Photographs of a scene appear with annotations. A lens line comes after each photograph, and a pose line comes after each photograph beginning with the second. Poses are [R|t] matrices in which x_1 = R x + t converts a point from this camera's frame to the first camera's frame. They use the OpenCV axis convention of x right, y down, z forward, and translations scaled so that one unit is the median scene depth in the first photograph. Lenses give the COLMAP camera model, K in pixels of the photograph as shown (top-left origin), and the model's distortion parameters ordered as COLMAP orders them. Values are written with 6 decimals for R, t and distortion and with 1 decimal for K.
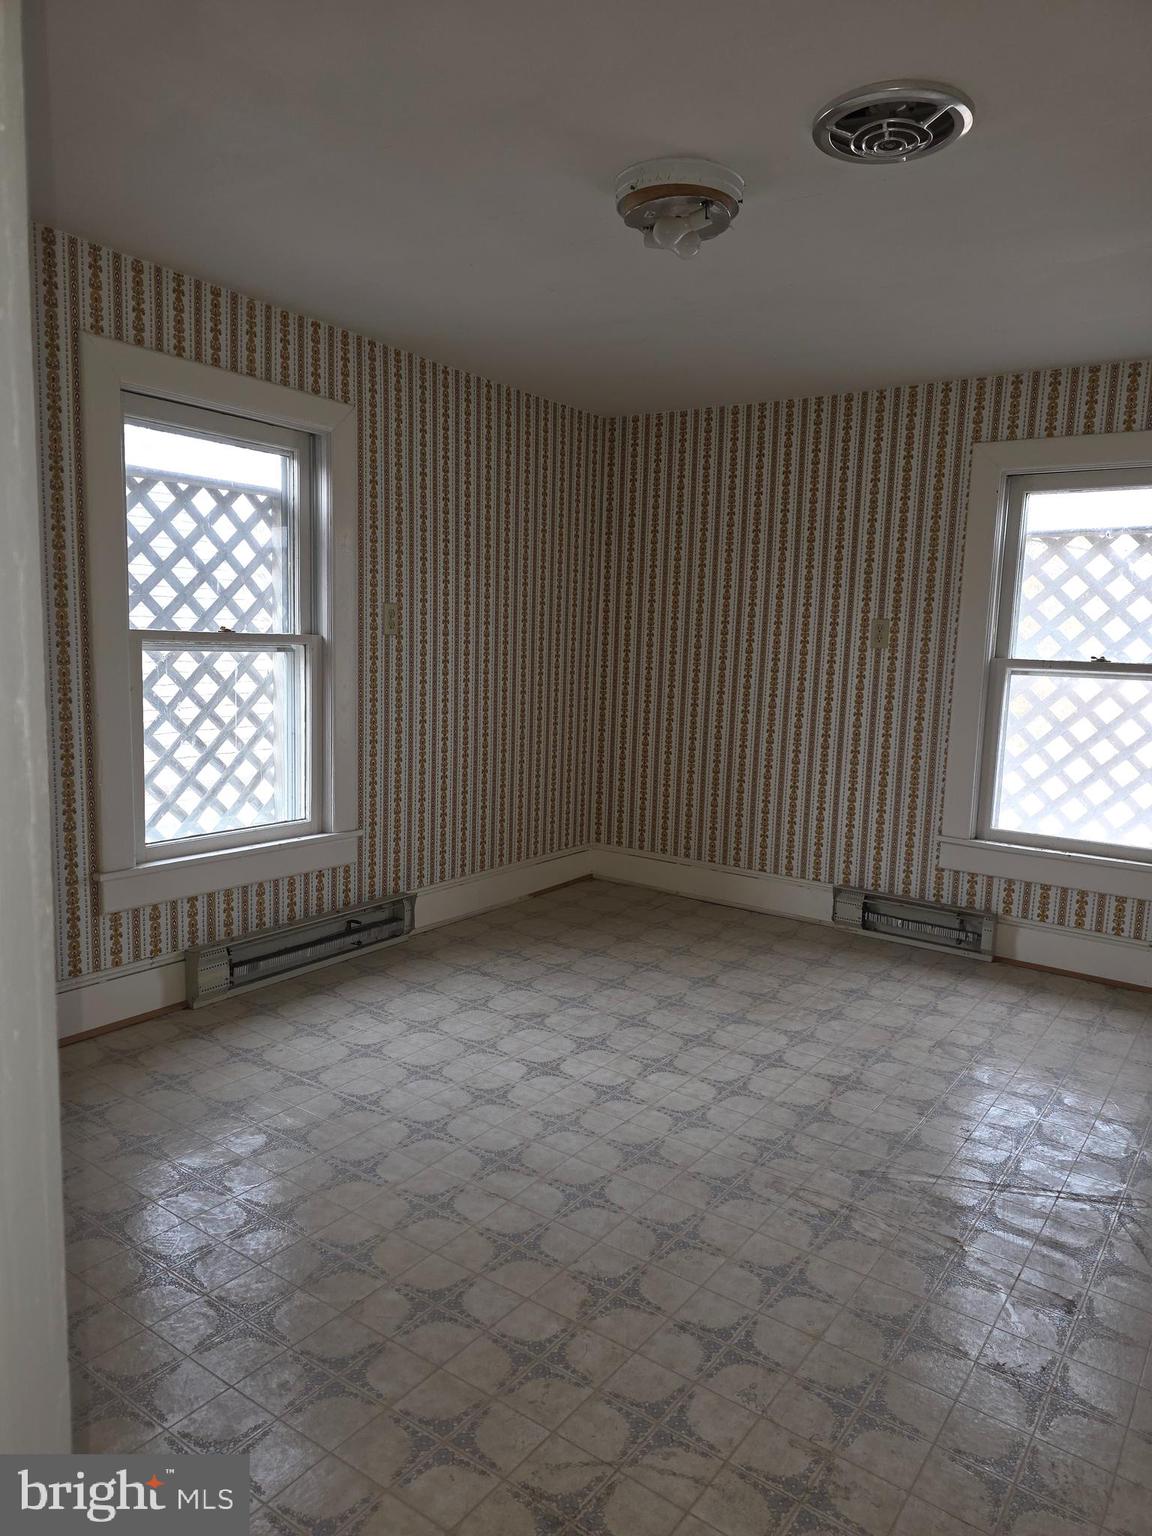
lens RADIAL K [[1042.4, 0, 560.8], [0, 1042.4, 777.7], [0, 0, 1]] dist [0.061456, -0.052975]
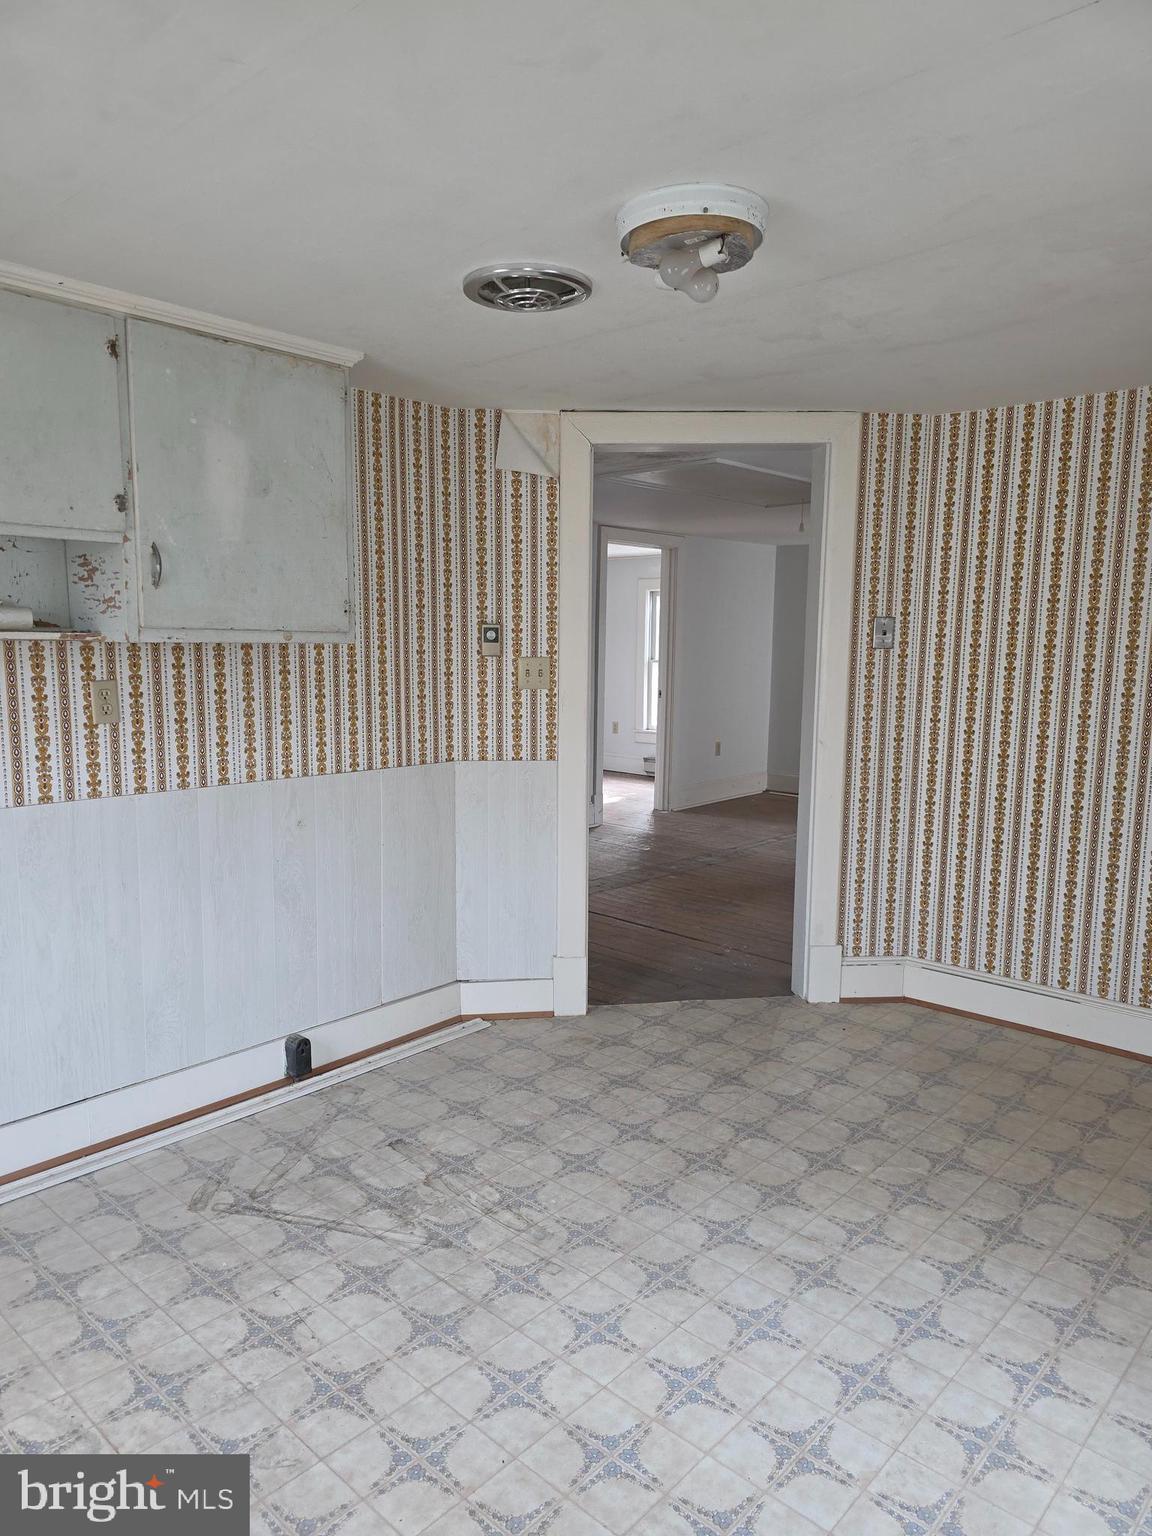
lens RADIAL K [[1042.4, 0, 560.8], [0, 1042.4, 777.7], [0, 0, 1]] dist [0.061456, -0.052975]
pose [[-0.992521, -0.053721, 0.109621, 0.098395], [-0.021590, 0.961058, 0.275502, -0.348078], [-0.120152, 0.271075, -0.955030, 1.927746]]
